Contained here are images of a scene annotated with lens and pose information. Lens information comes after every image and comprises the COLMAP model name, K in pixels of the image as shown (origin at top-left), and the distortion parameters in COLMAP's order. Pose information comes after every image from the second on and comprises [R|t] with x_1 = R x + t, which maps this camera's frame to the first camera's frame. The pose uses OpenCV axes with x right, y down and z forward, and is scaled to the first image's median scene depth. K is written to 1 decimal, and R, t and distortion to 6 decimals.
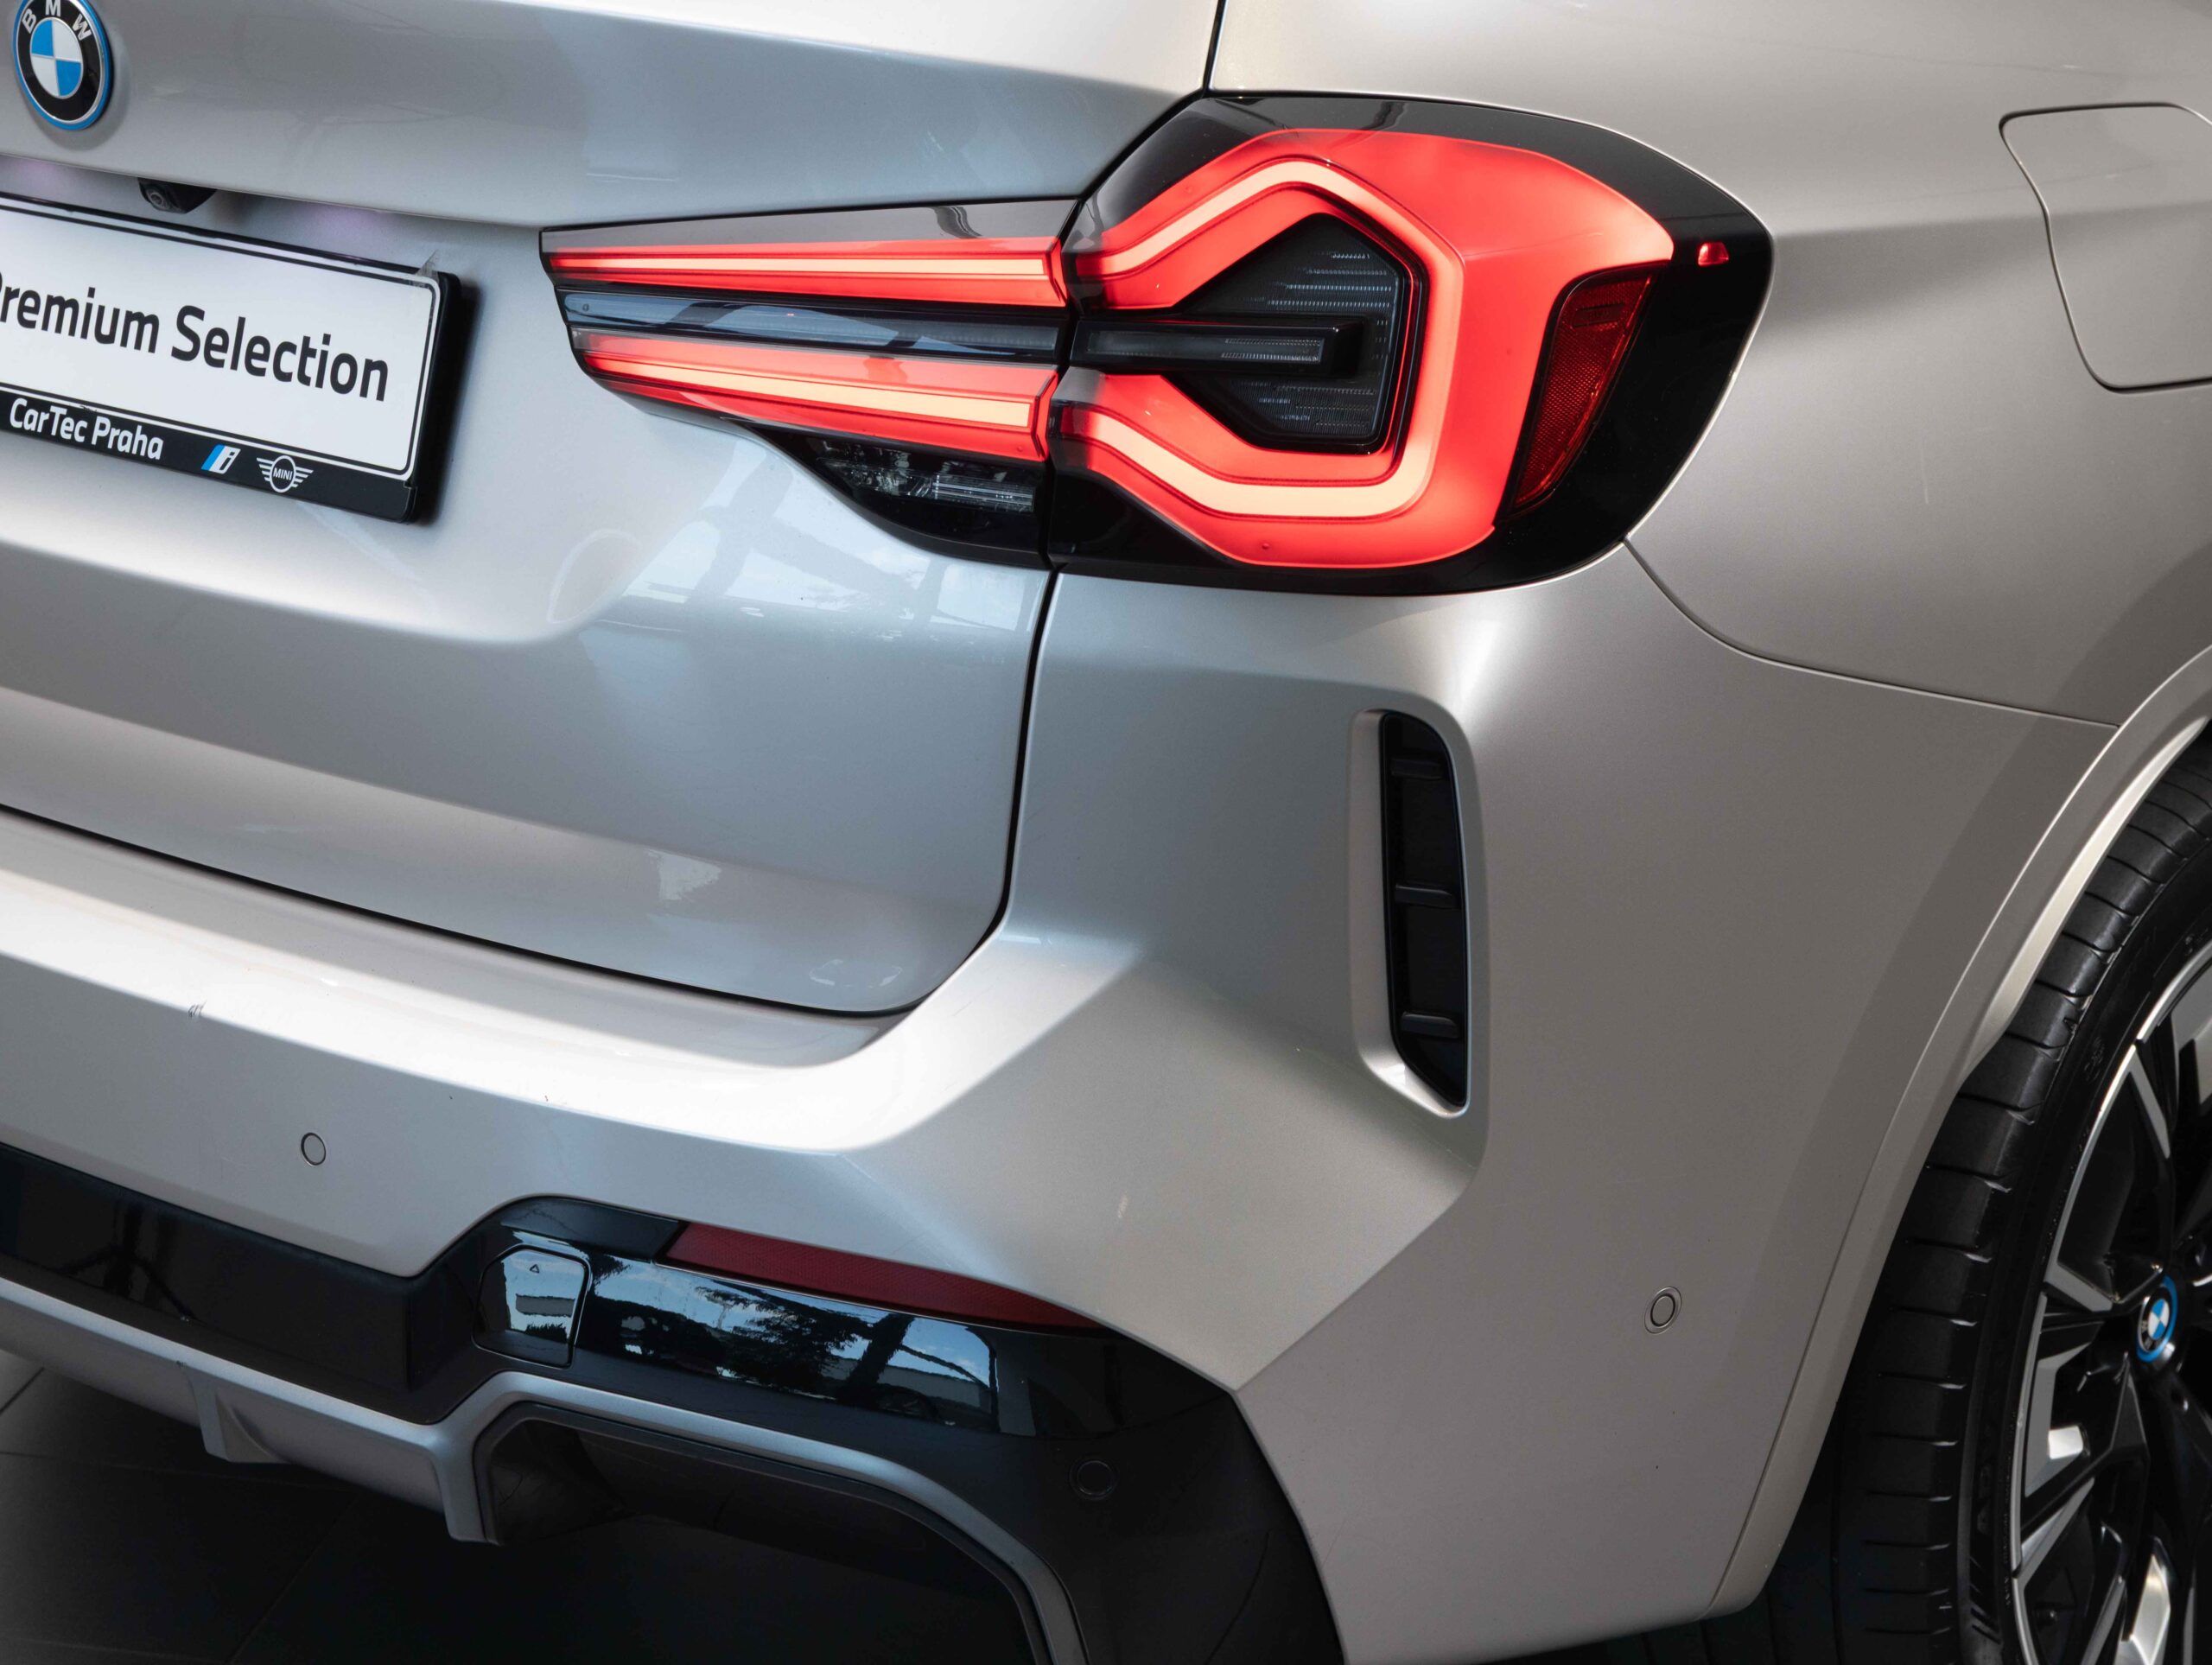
lens RADIAL K [[4469.7, 0, 1105.1], [0, 4469.7, 738.0], [0, 0, 1]] dist [-0.041646, -0.055769]
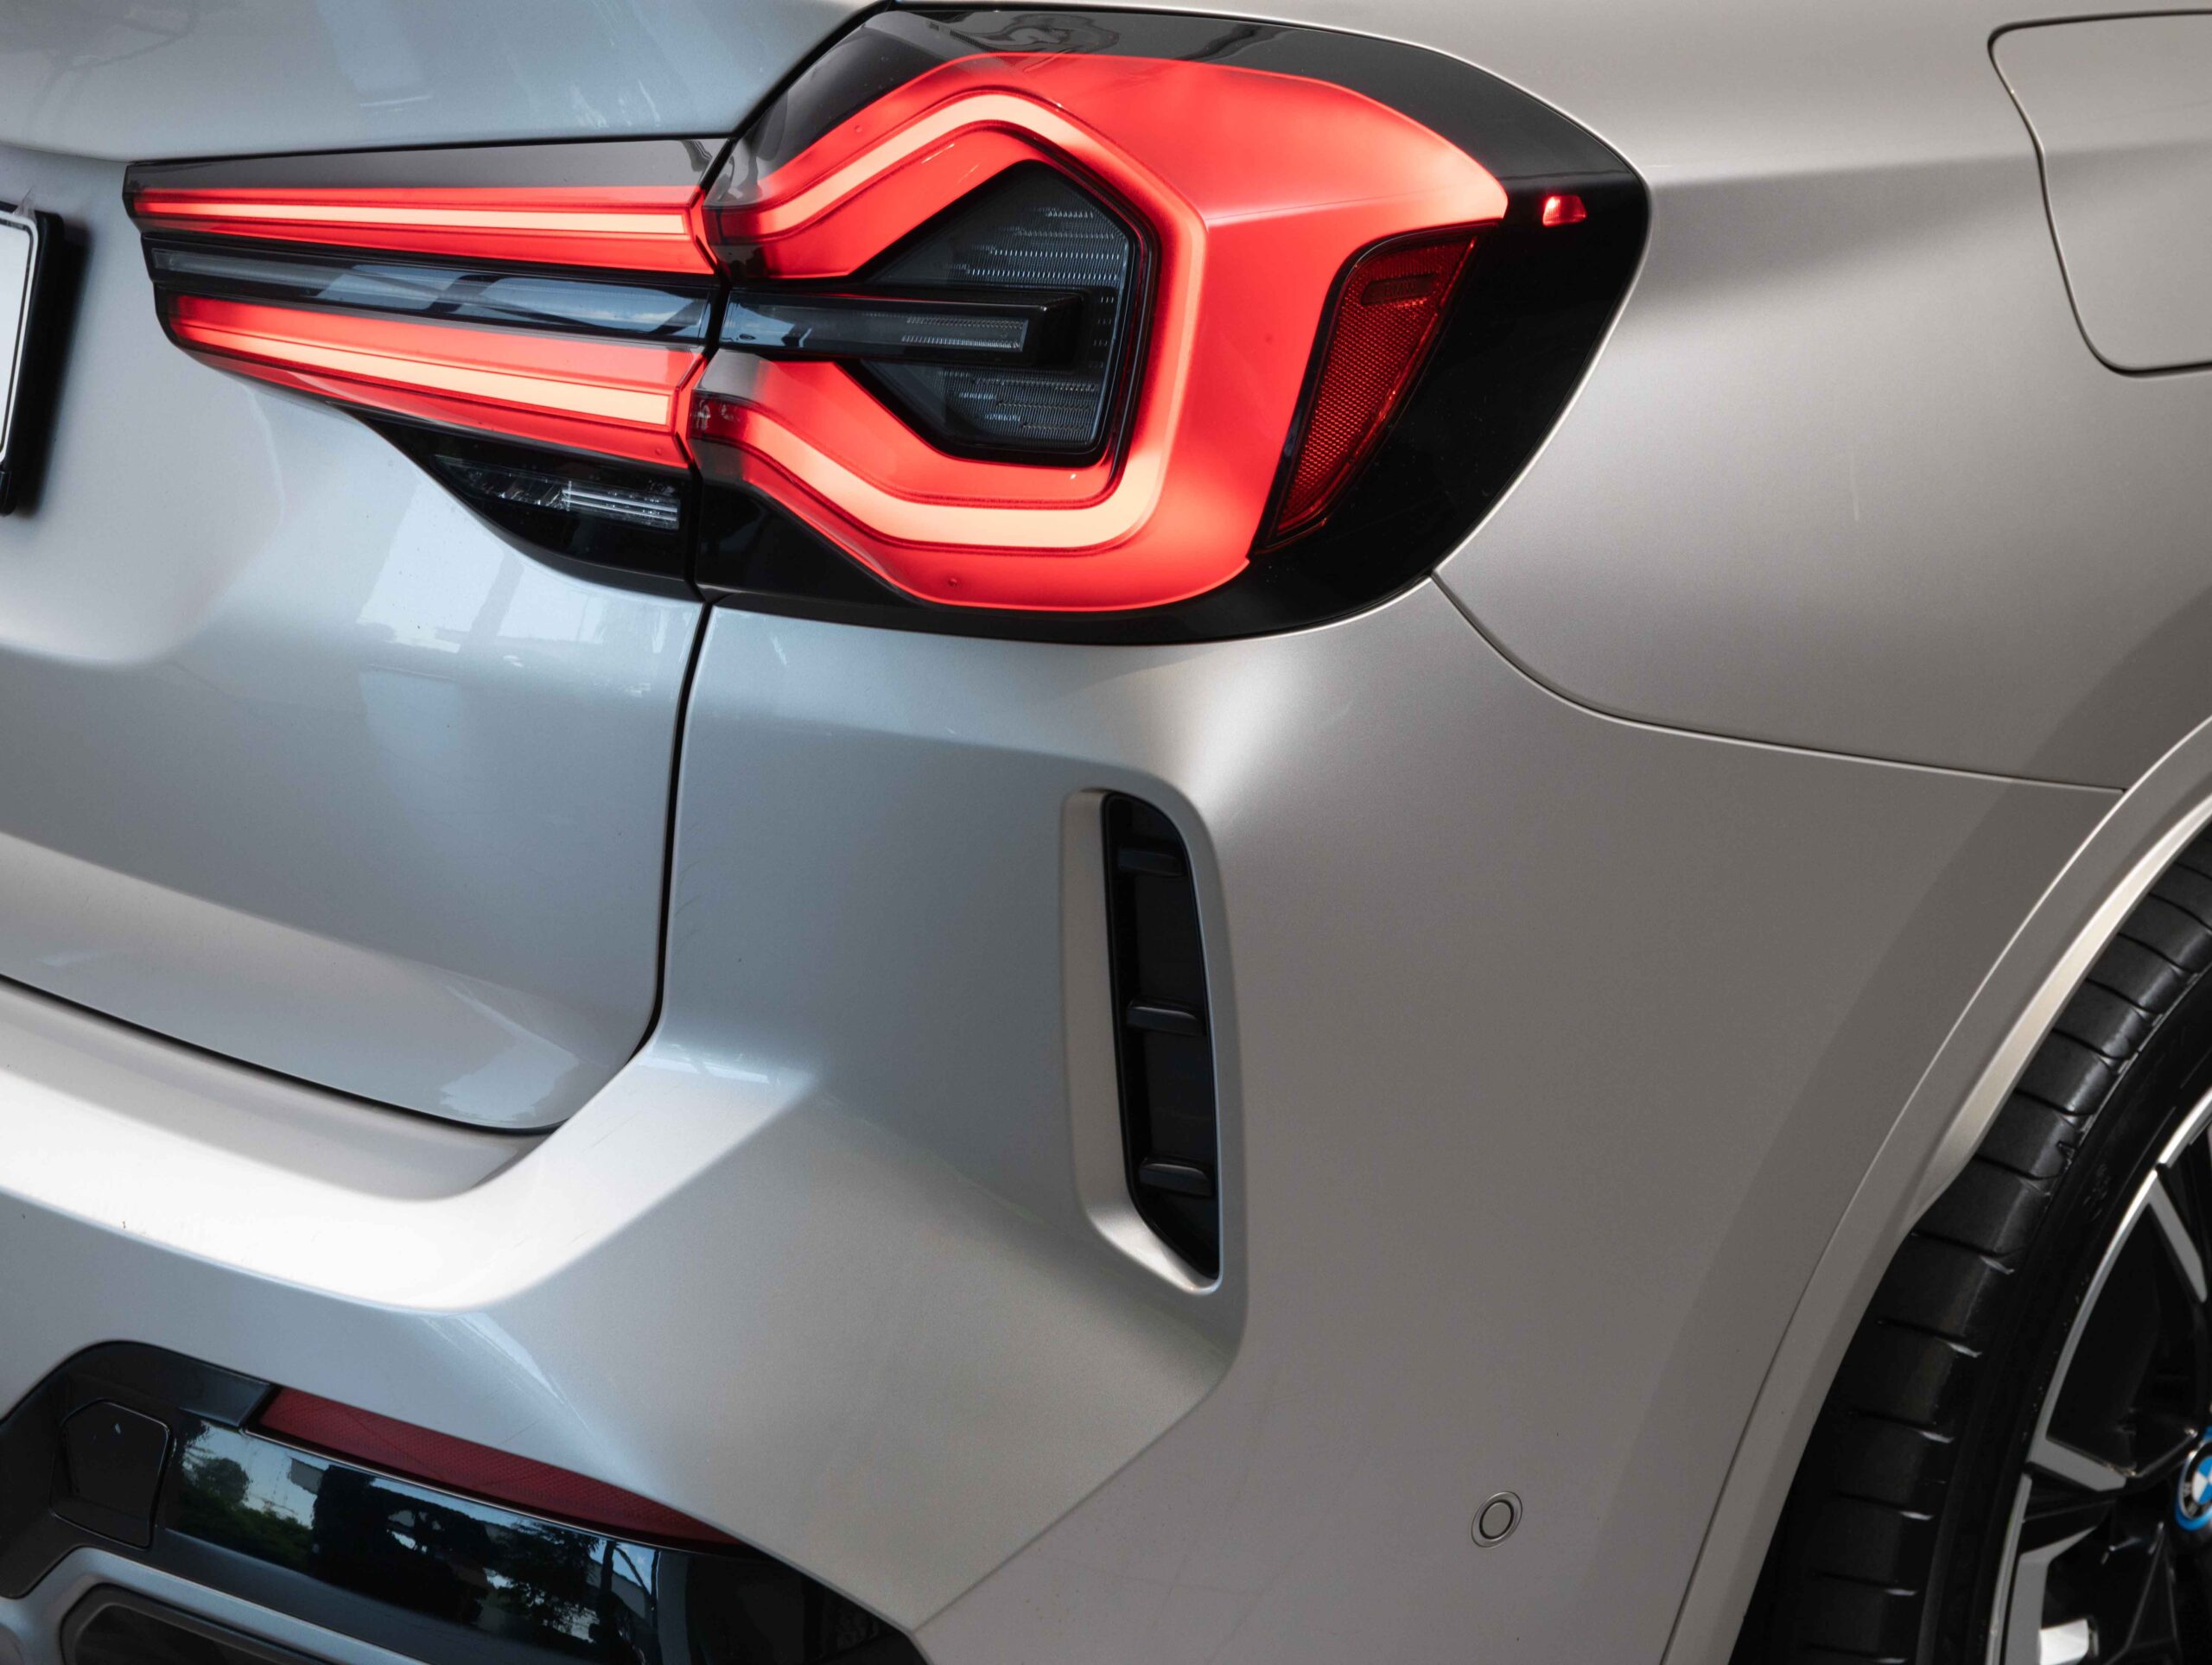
lens RADIAL K [[4469.7, 0, 1105.1], [0, 4469.7, 738.0], [0, 0, 1]] dist [-0.041646, -0.055769]
pose [[0.996342, 0.020311, -0.083009, 0.119763], [-0.017351, 0.999193, 0.036223, -0.041257], [0.083677, -0.034650, 0.995890, 0.198565]]
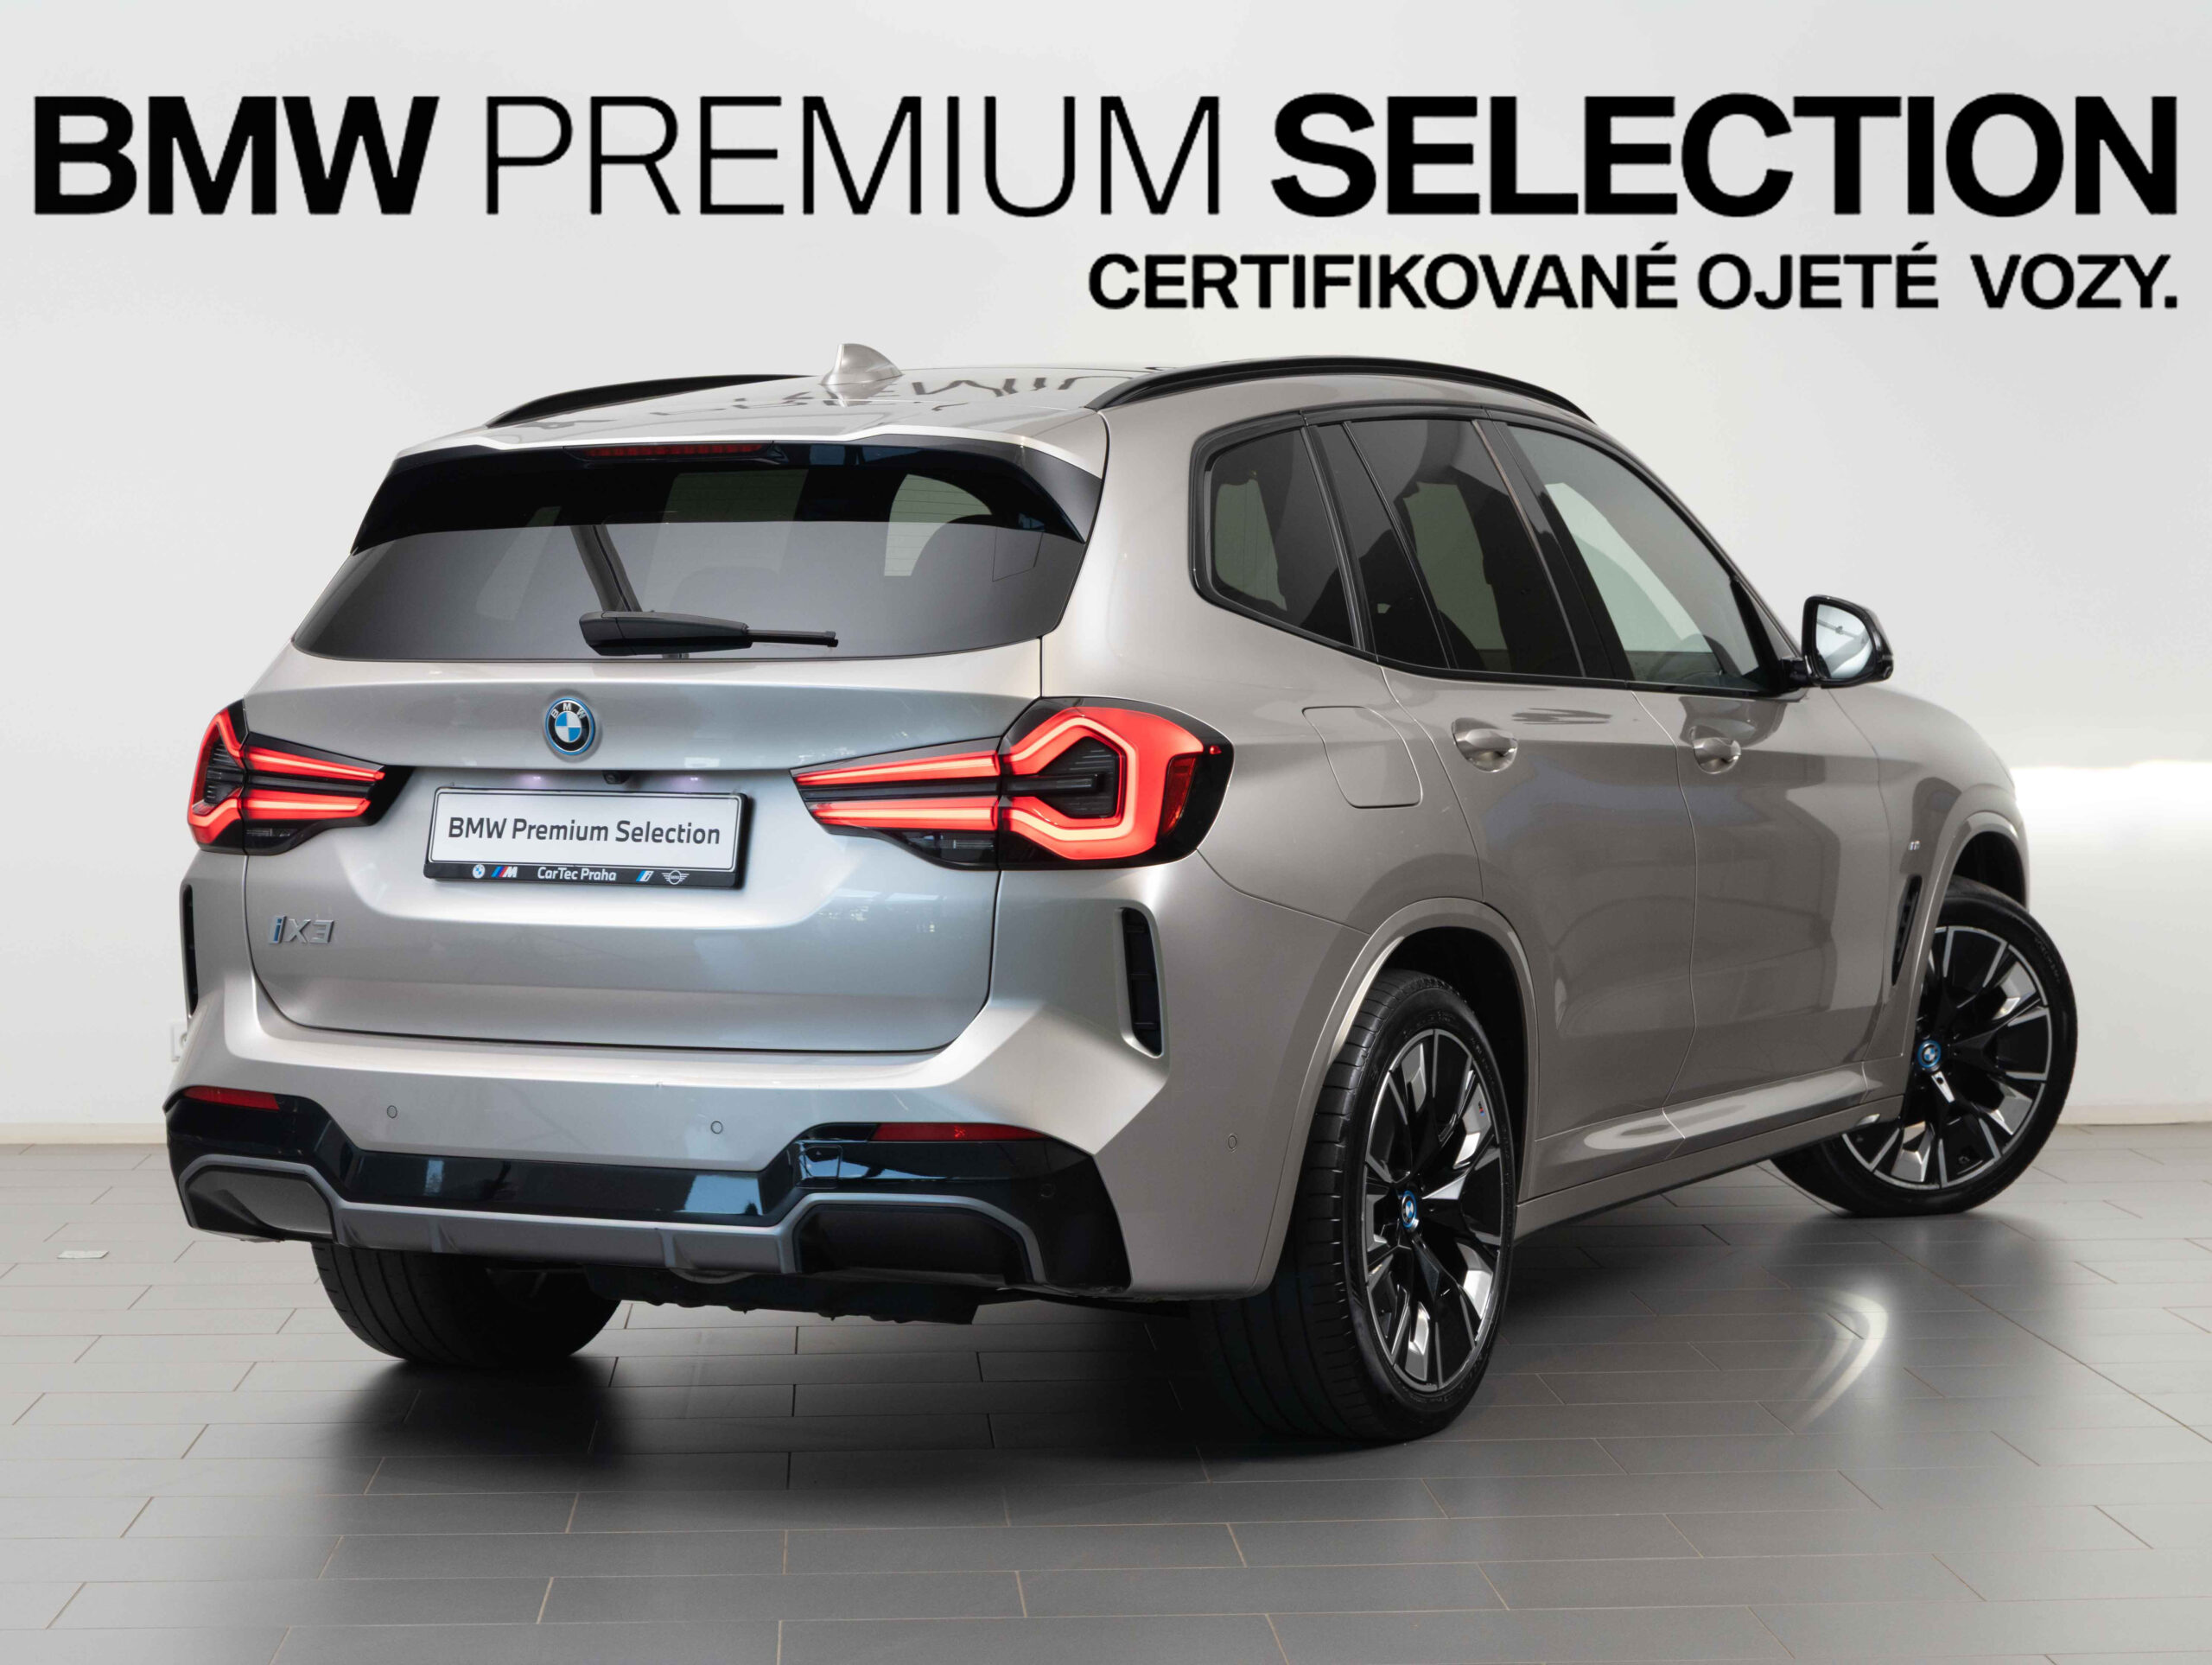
lens RADIAL K [[4469.7, 0, 1105.1], [0, 4469.7, 738.0], [0, 0, 1]] dist [-0.041646, -0.055769]
pose [[0.977104, -0.058505, 0.204561, -0.487013], [0.101128, 0.973610, -0.204590, 0.435967], [-0.187193, 0.220592, 0.957234, -1.611801]]
